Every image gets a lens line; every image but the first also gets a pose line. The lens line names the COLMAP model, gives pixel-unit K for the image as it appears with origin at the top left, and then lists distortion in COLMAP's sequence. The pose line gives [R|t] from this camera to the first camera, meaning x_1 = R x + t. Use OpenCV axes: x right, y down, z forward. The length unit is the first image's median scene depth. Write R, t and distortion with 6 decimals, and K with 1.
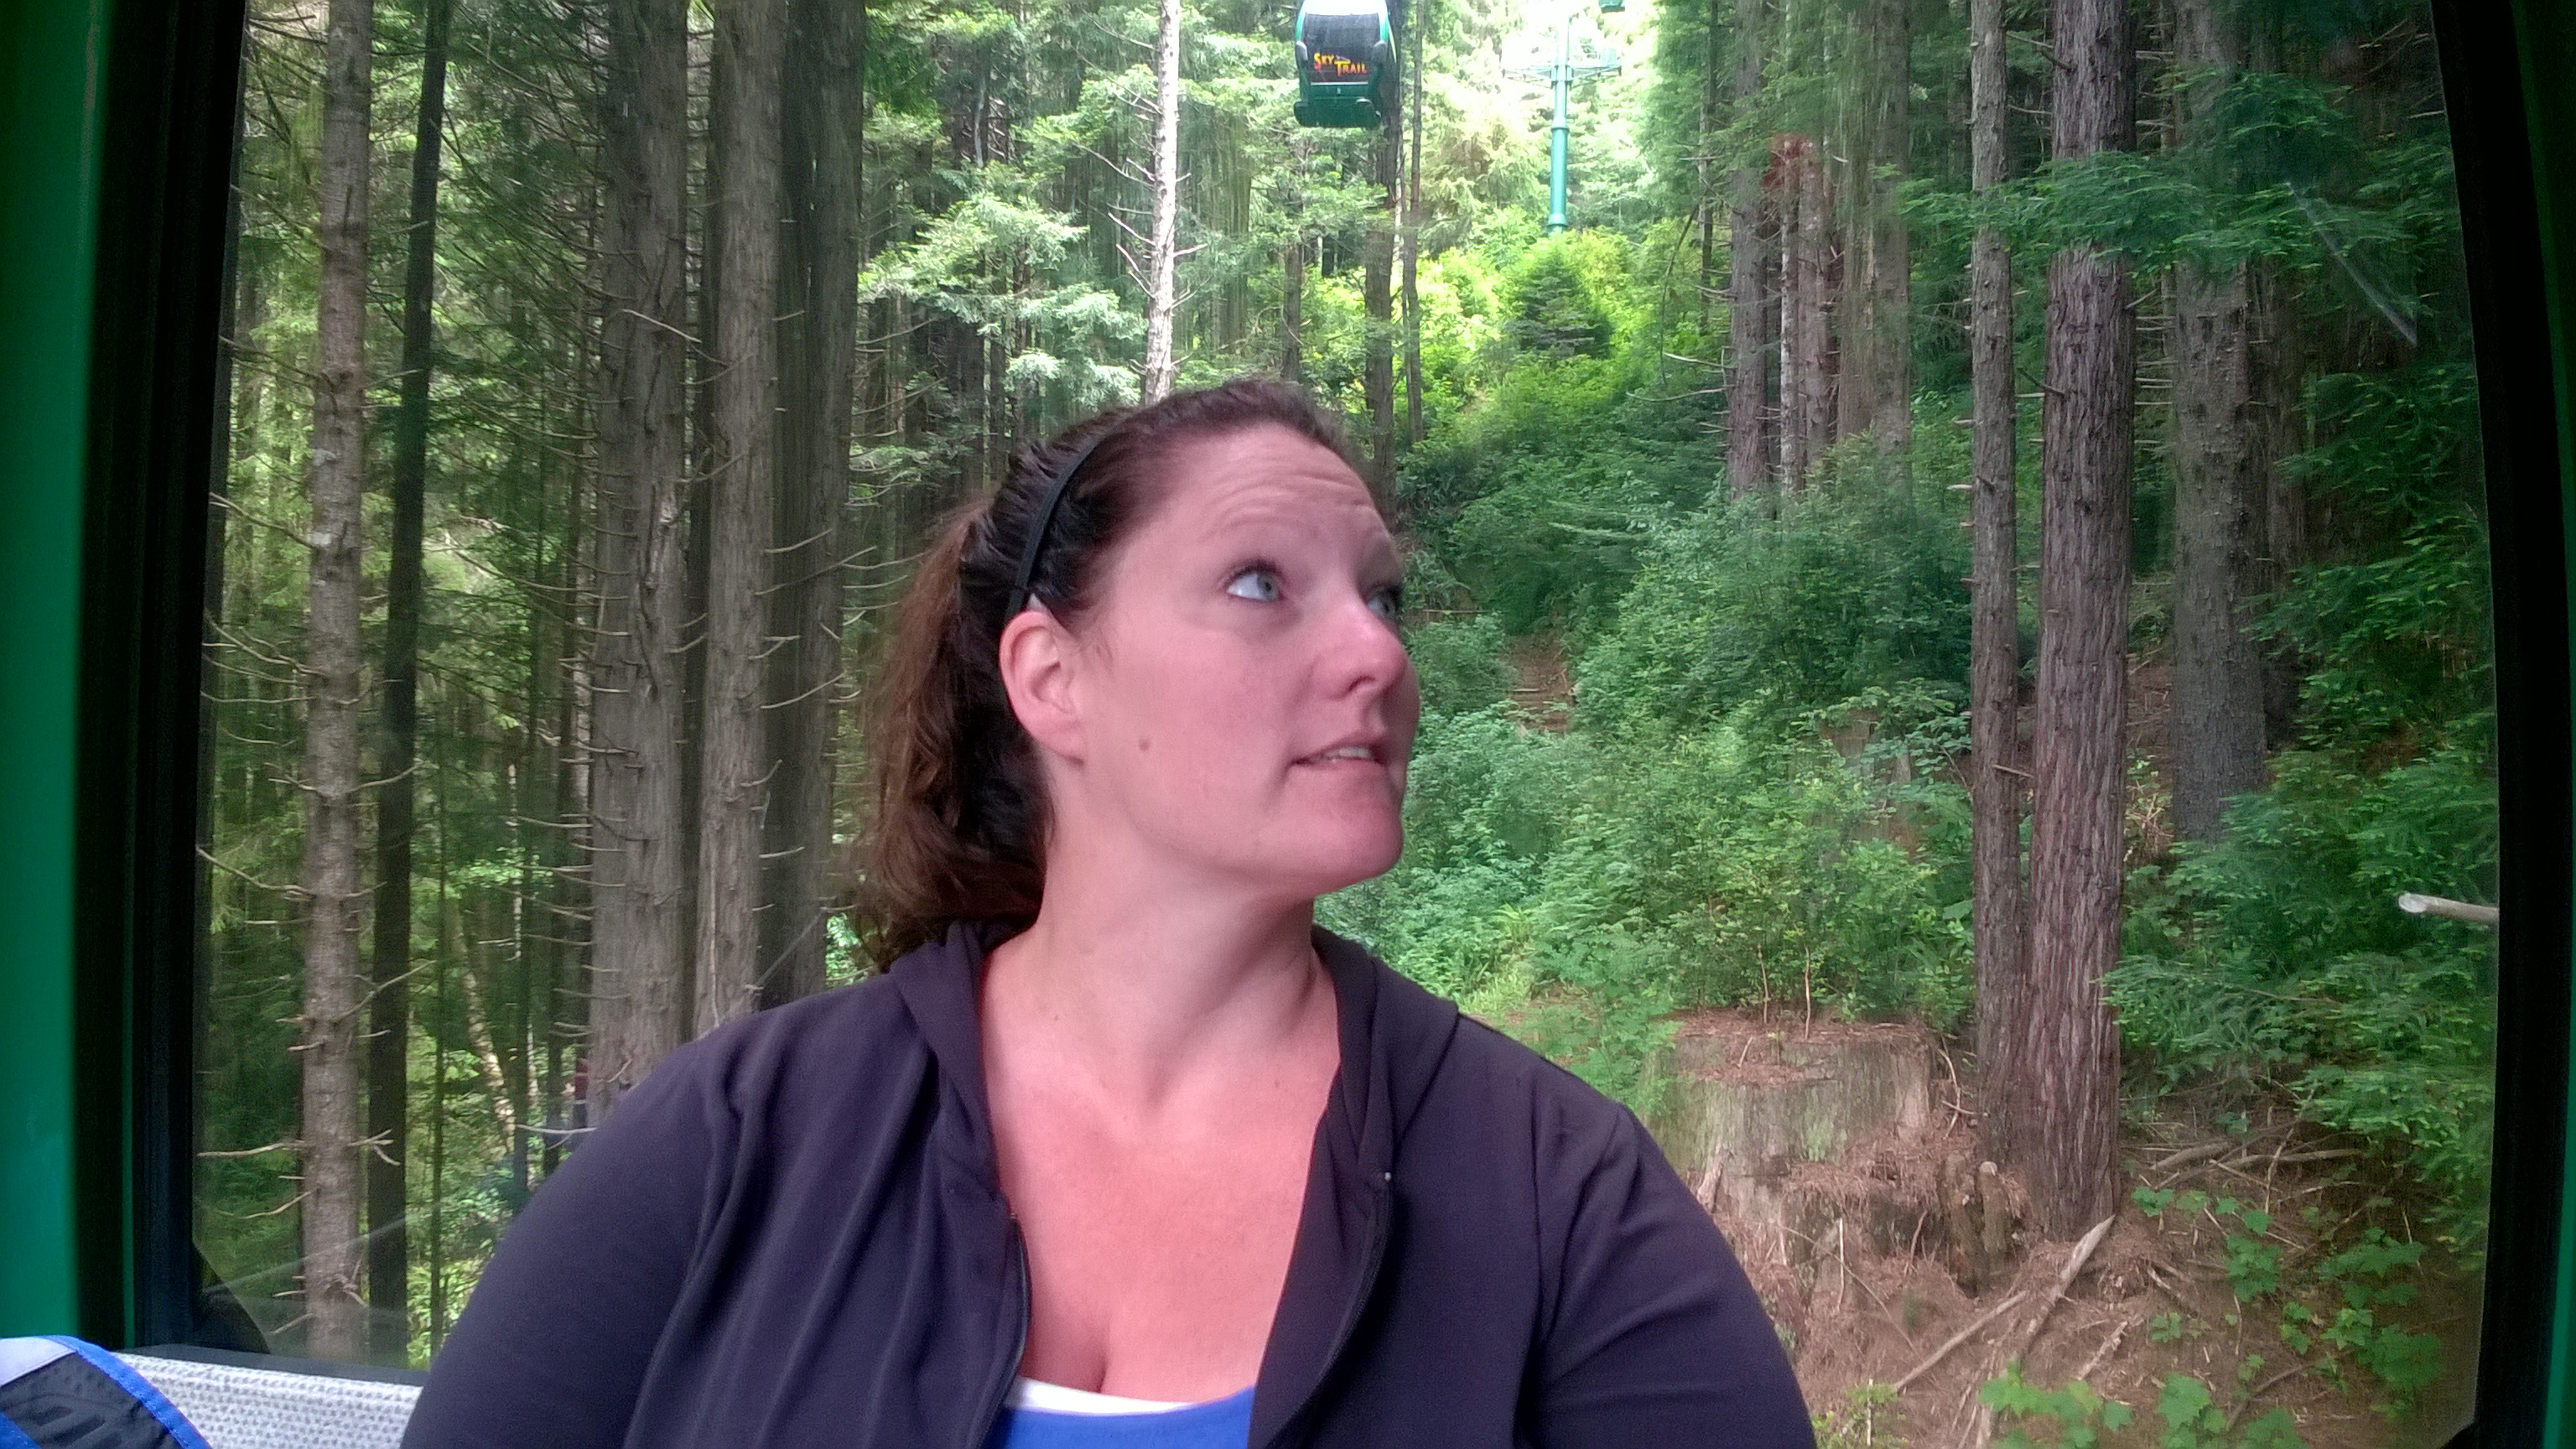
lens RADIAL K [[1968.8, 0, 1304.9], [0, 1968.8, 705.3], [0, 0, 1]] dist [0.009613, -0.004632]
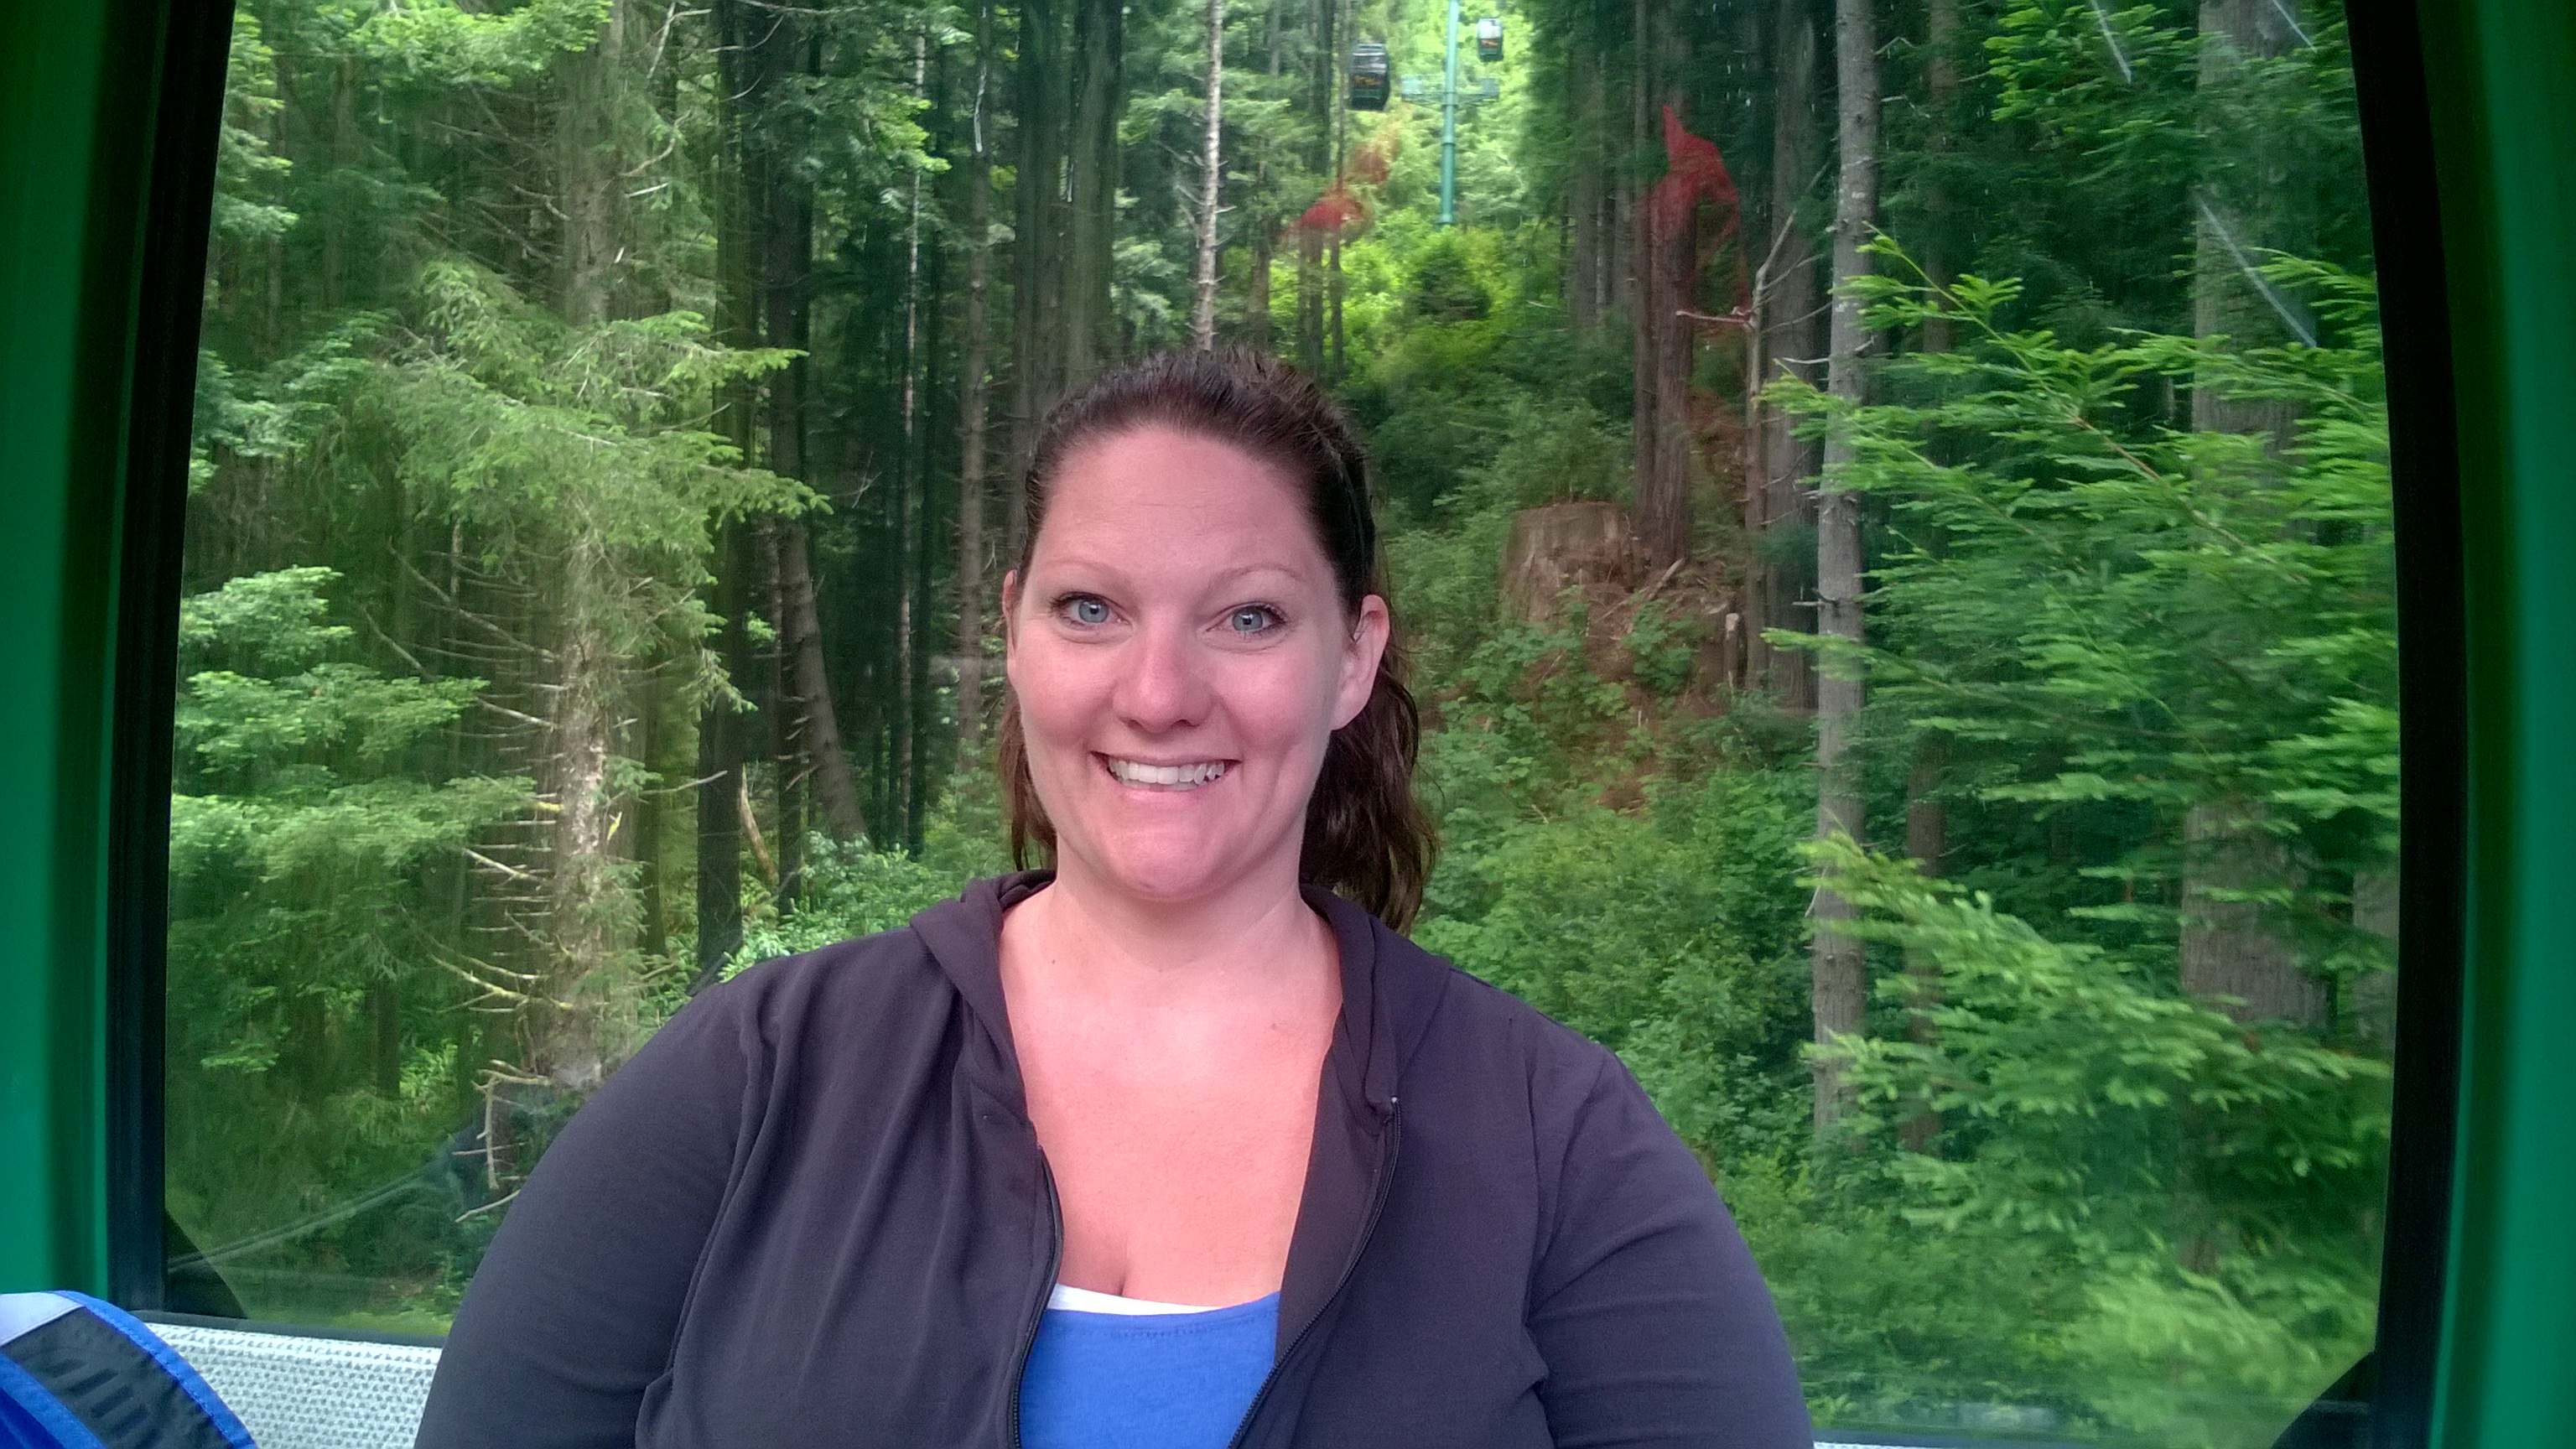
lens RADIAL K [[1968.8, 0, 1277.4], [0, 1968.8, 731.0], [0, 0, 1]] dist [0.009613, -0.004632]
pose [[0.998701, 0.009816, 0.050000, -0.043505], [-0.010044, 0.999940, 0.004311, 0.084286], [-0.049955, -0.004808, 0.998740, -0.272127]]
